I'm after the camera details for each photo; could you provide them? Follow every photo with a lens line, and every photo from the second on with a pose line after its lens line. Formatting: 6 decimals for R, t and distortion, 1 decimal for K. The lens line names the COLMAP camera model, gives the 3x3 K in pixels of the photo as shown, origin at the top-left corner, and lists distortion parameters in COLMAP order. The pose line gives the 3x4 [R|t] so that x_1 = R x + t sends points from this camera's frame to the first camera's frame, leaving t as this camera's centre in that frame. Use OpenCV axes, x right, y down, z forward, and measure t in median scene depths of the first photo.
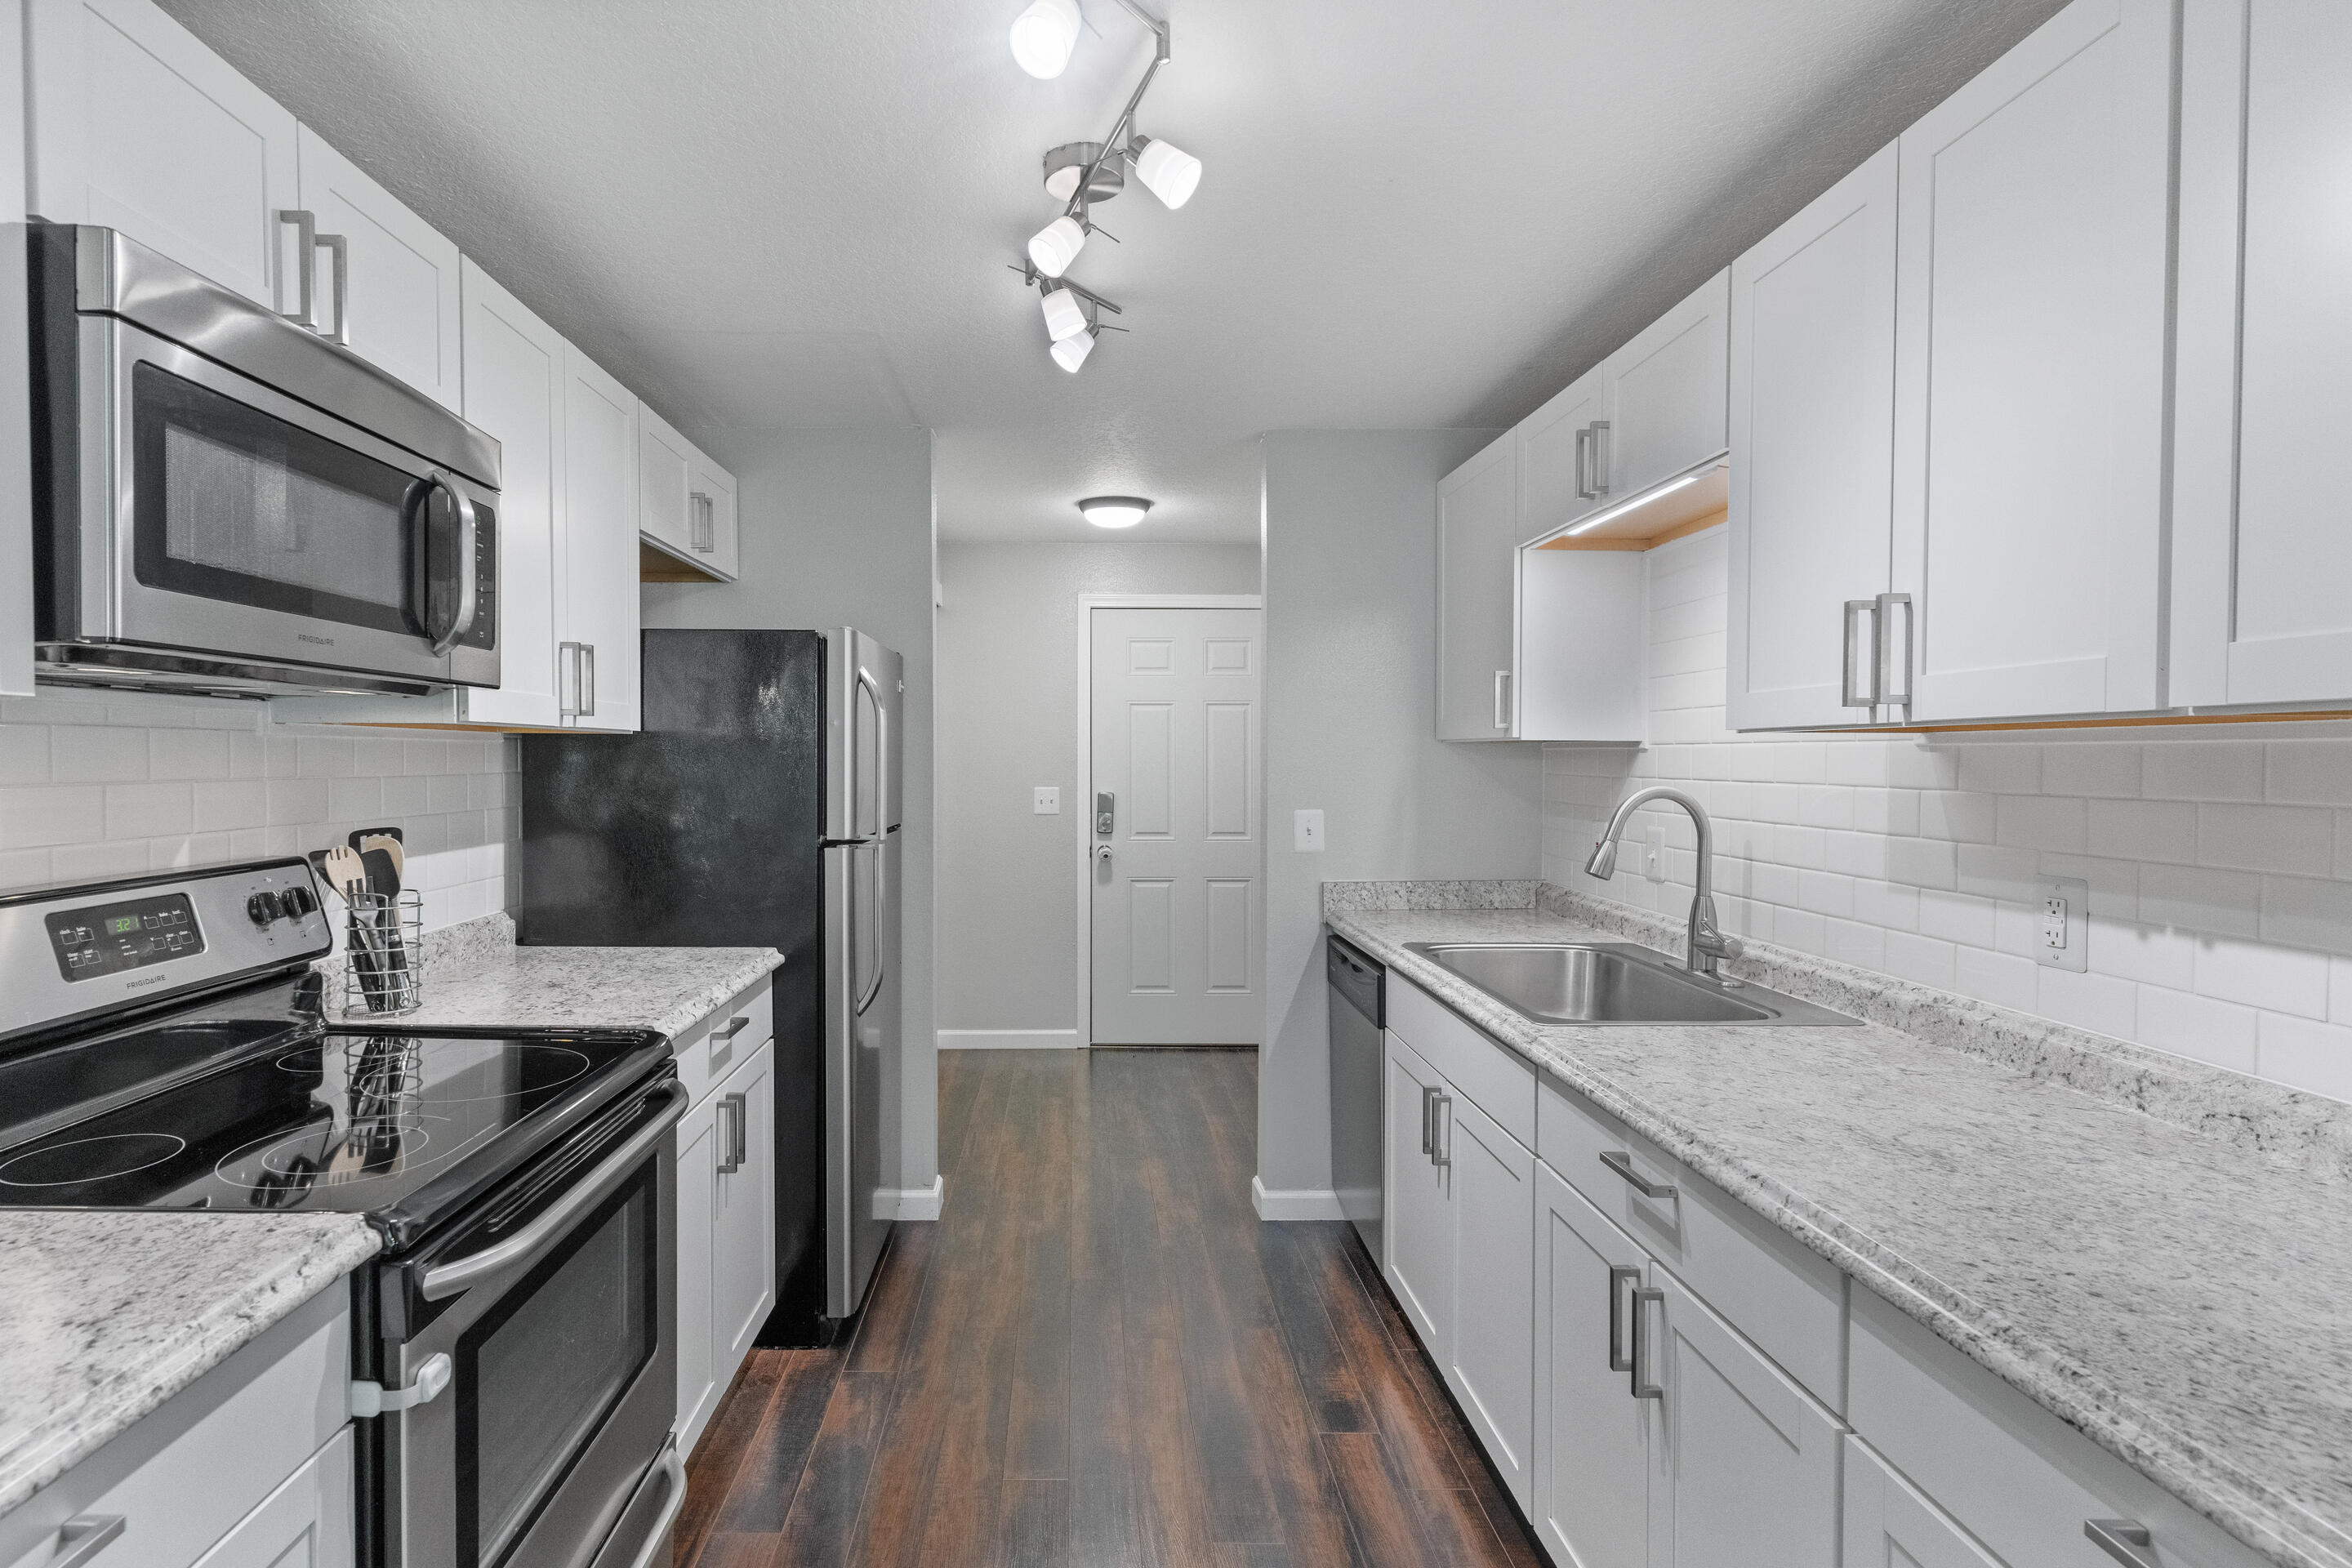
lens RADIAL K [[1122.6, 0, 1060.8], [0, 1122.6, 777.5], [0, 0, 1]] dist [0.004151, -0.000153]
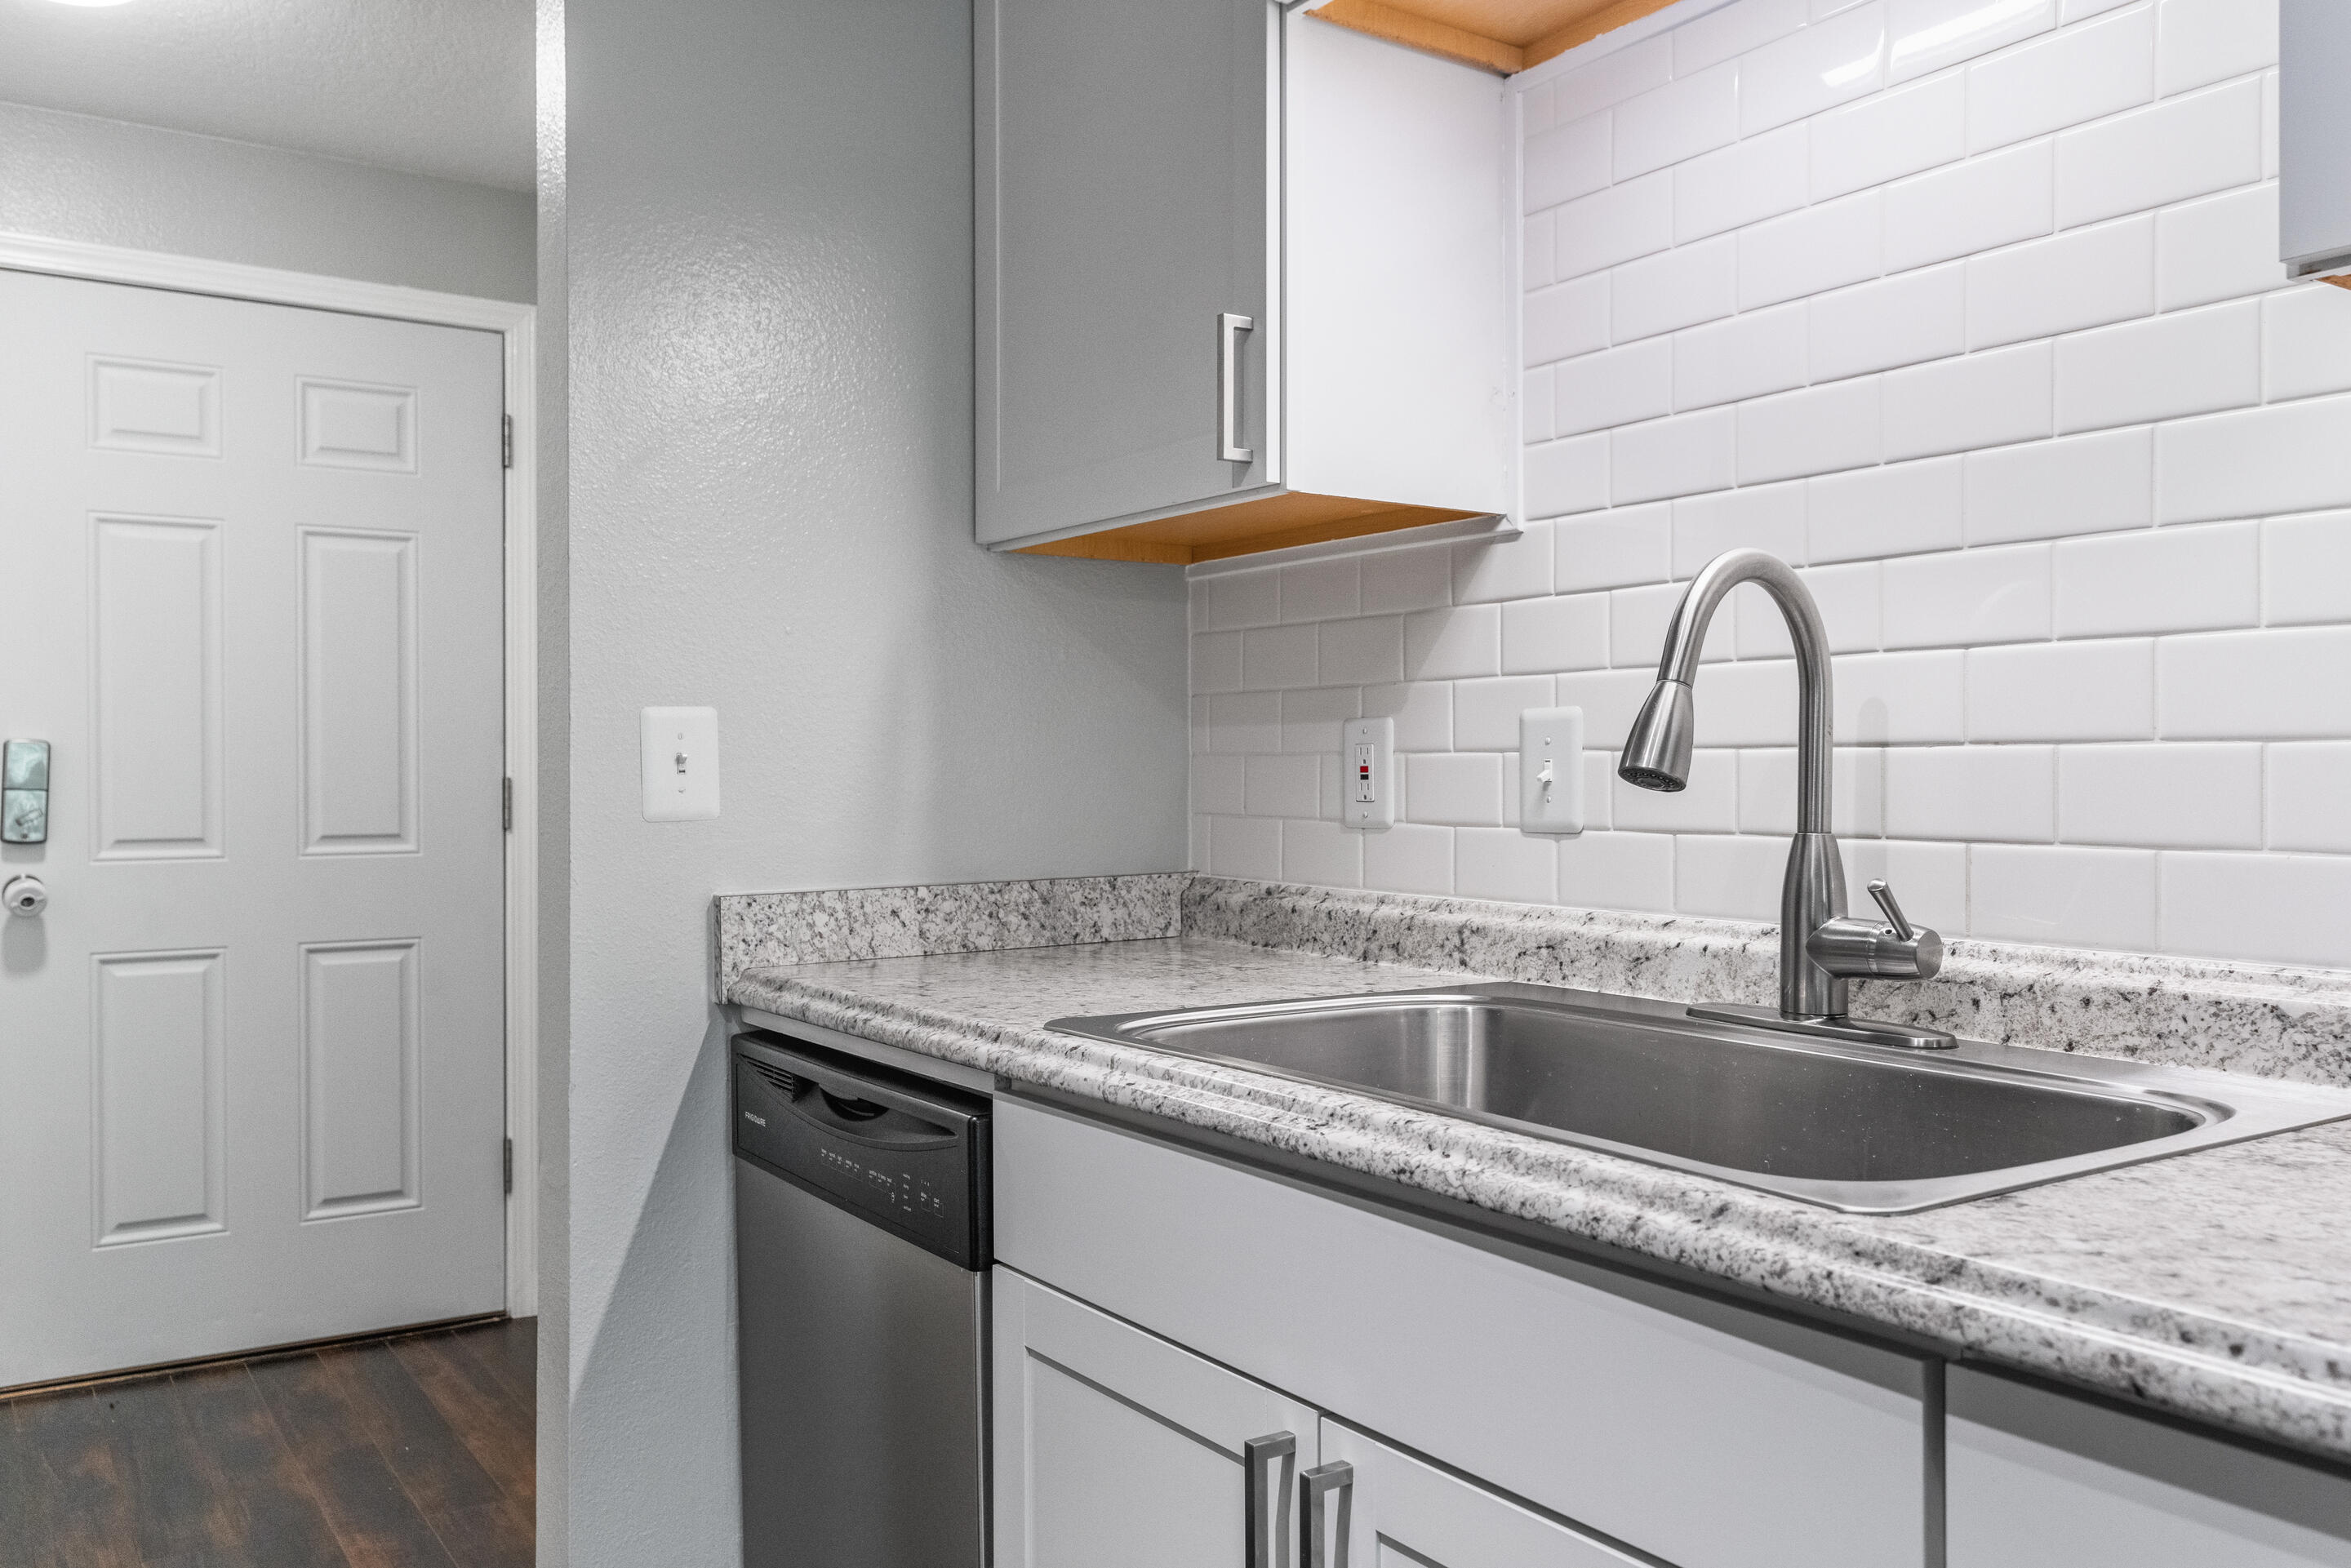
lens RADIAL K [[1824.2, 0, 1114.8], [0, 1824.2, 783.3], [0, 0, 1]] dist [-0.001975, -0.001335]
pose [[0.829492, -0.000291, 0.558518, -0.000879], [0.009500, 0.999863, -0.013589, 0.106835], [-0.558437, 0.016578, 0.829381, 0.677990]]
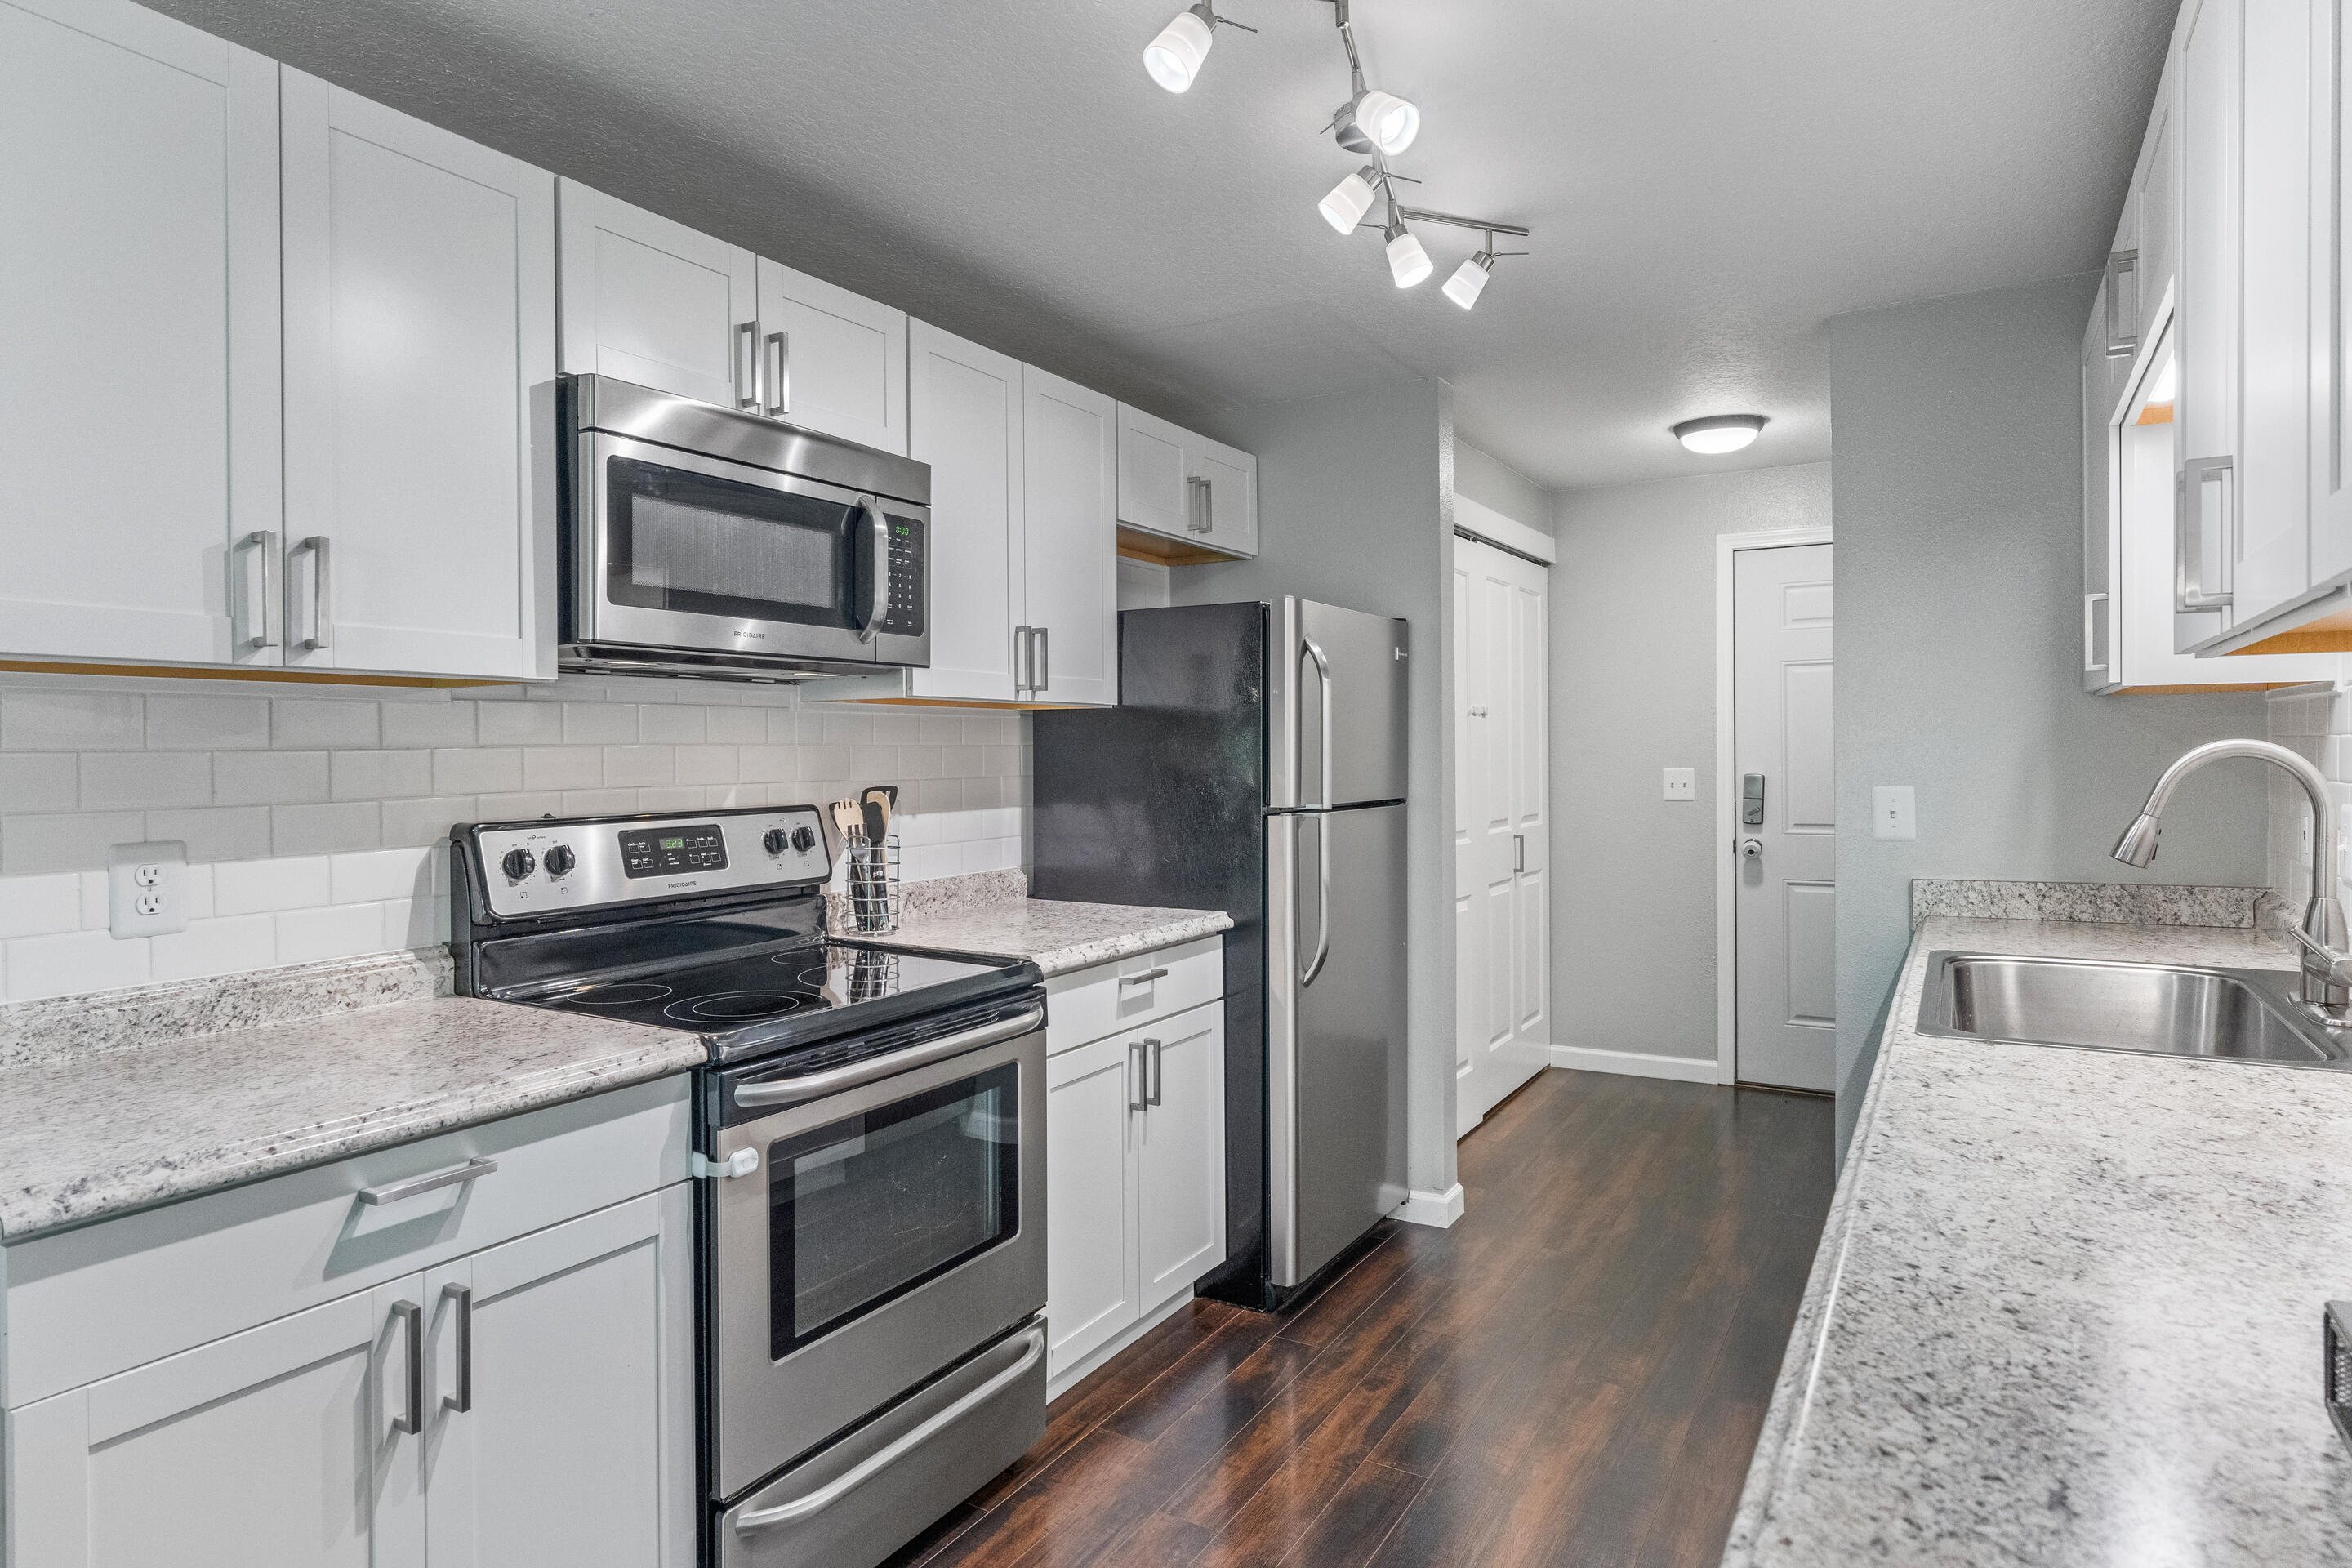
lens RADIAL K [[1291.8, 0, 1176.9], [0, 1291.8, 754.0], [0, 0, 1]] dist [-0.001546, 0.000685]
pose [[0.860499, -0.007273, -0.509401, 0.415384], [-0.000047, 0.999897, -0.014355, 0.031944], [0.509453, 0.012376, 0.860410, -0.057806]]
